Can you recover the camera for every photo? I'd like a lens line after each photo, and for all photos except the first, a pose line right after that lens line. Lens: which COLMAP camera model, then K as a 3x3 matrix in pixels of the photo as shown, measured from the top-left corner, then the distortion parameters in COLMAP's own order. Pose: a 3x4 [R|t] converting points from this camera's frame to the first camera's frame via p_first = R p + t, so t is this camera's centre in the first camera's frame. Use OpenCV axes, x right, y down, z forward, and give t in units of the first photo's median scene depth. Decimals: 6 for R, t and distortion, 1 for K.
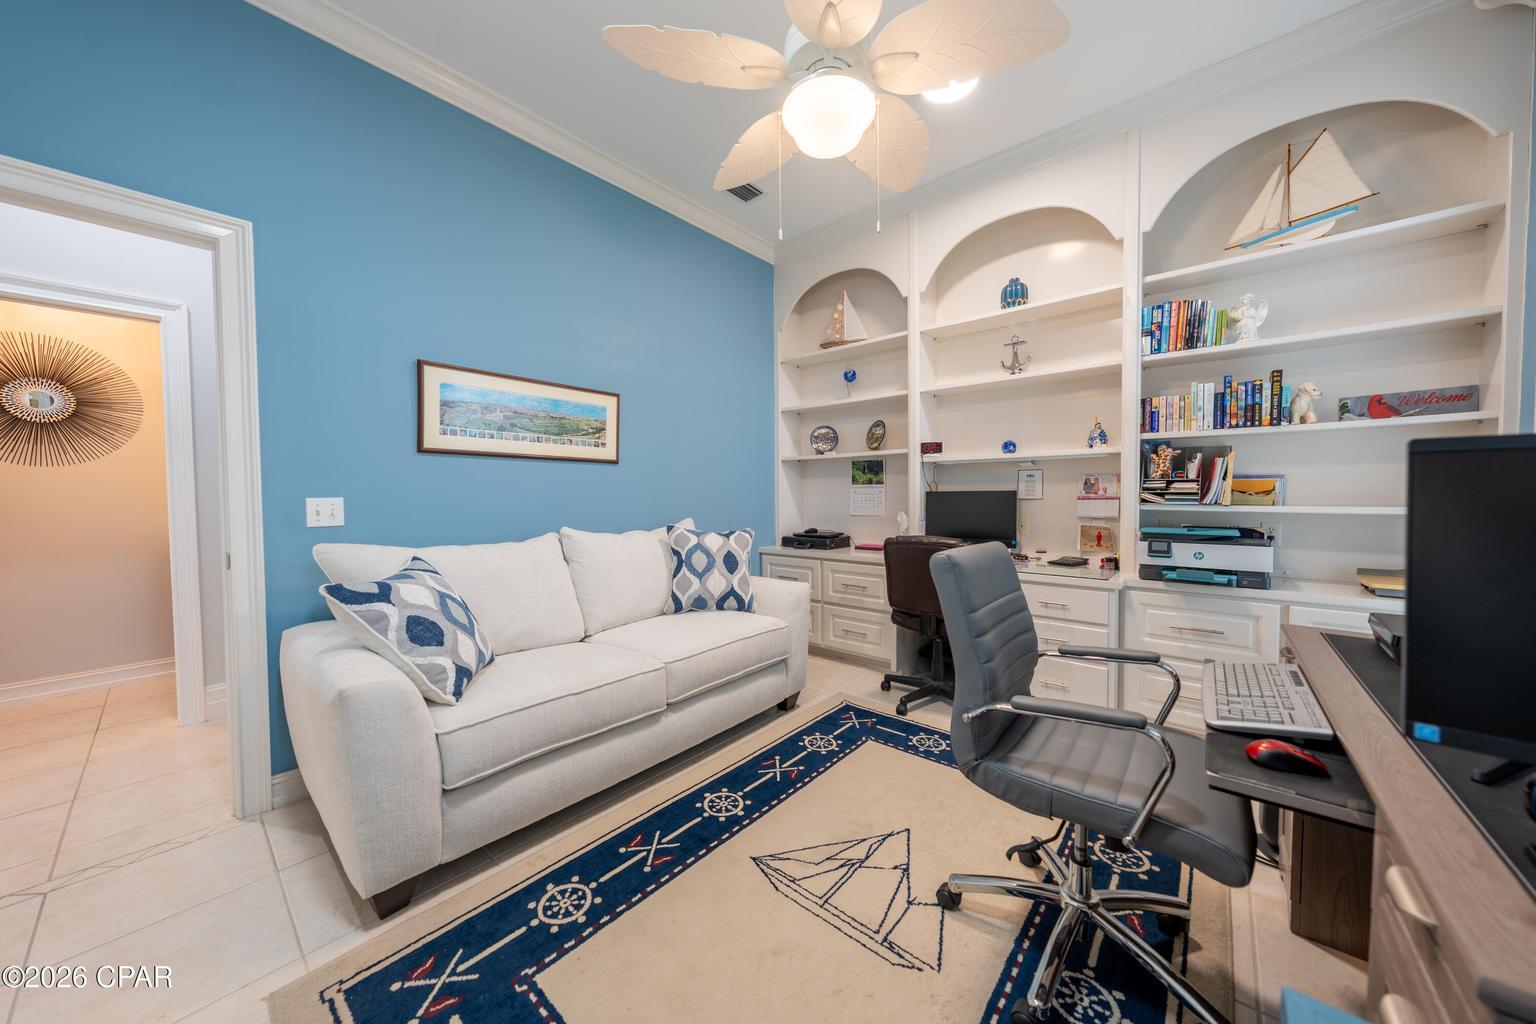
lens RADIAL K [[520.4, 0, 771.6], [0, 520.4, 508.8], [0, 0, 1]] dist [-0.000880, -0.000102]
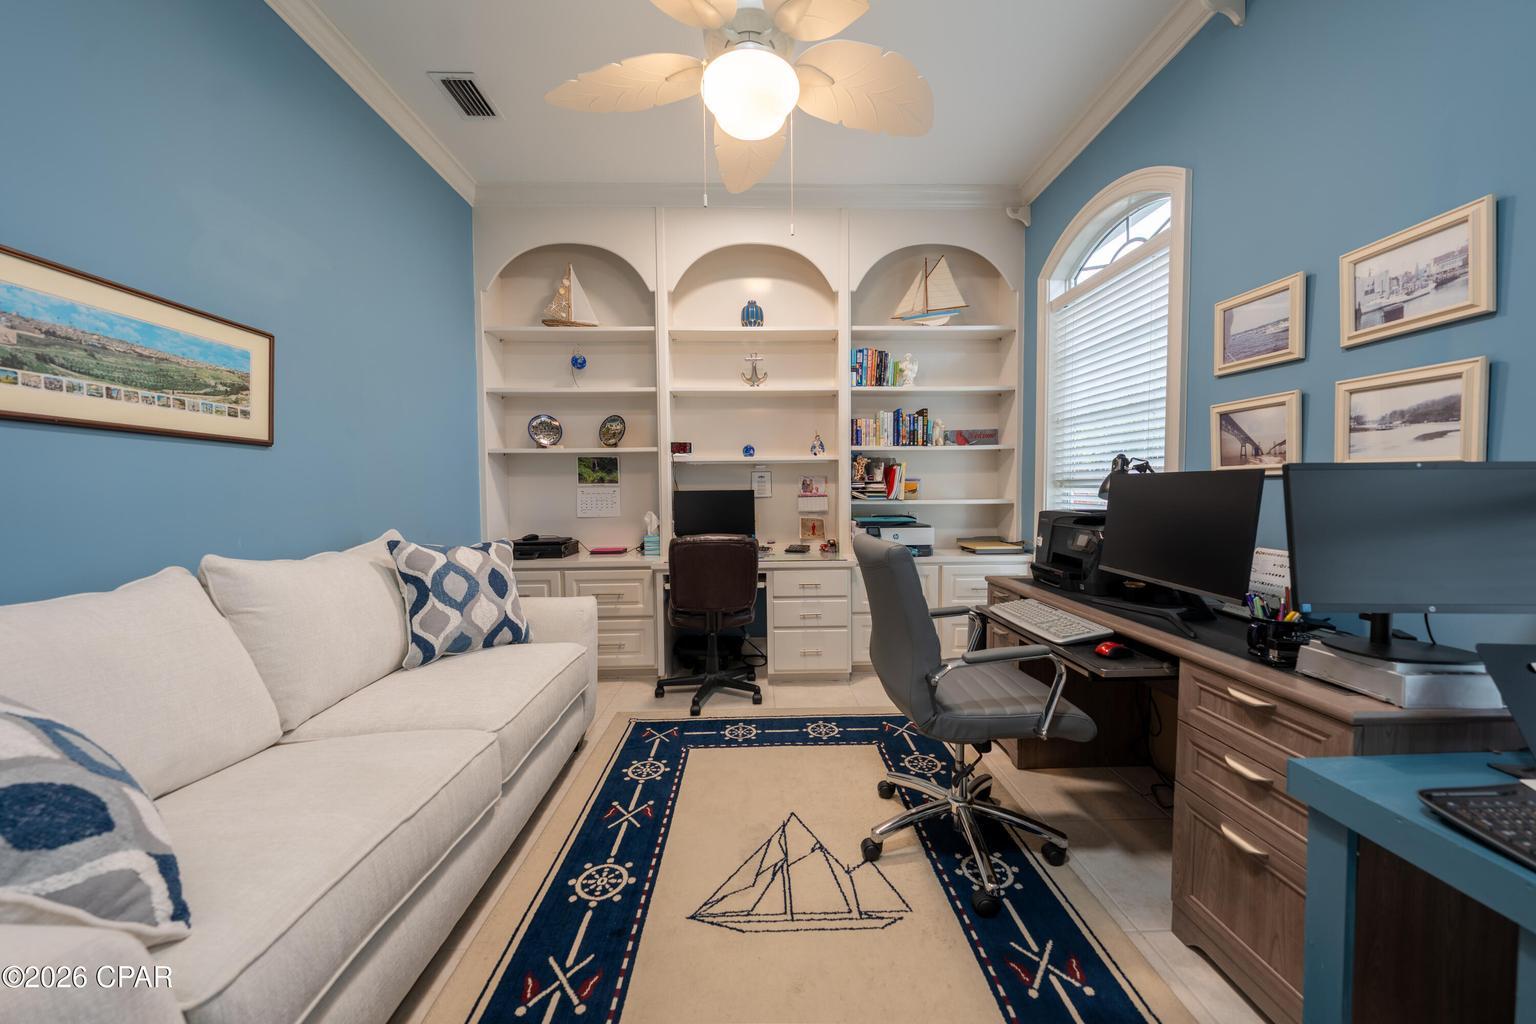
lens RADIAL K [[520.4, 0, 771.6], [0, 520.4, 508.8], [0, 0, 1]] dist [-0.000880, -0.000102]
pose [[0.743253, -0.025242, 0.668534, -0.298460], [0.024616, 0.999643, 0.010377, -0.005585], [-0.668558, 0.008744, 0.743609, 0.160327]]
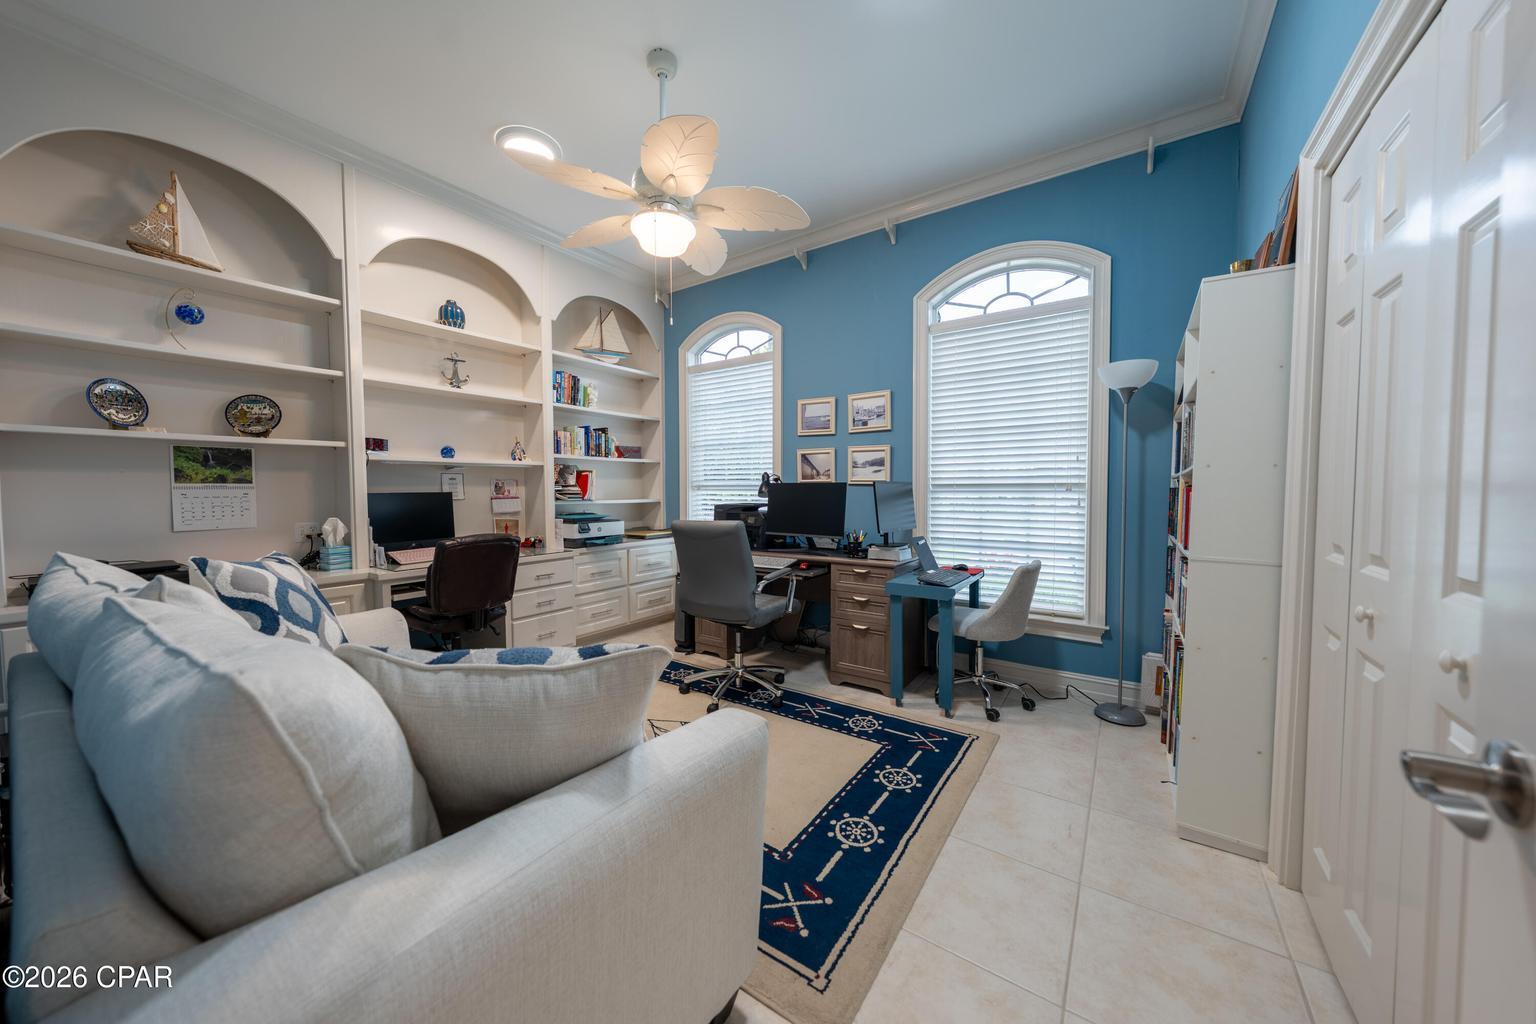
lens RADIAL K [[517.1, 0, 768.0], [0, 517.1, 512.0], [0, 0, 1]] dist [-0.005186, -0.000077]
pose [[-0.097089, -0.036149, 0.994619, -0.799657], [0.038198, 0.998469, 0.040018, -0.013112], [-0.994542, 0.041878, -0.095560, 0.514036]]
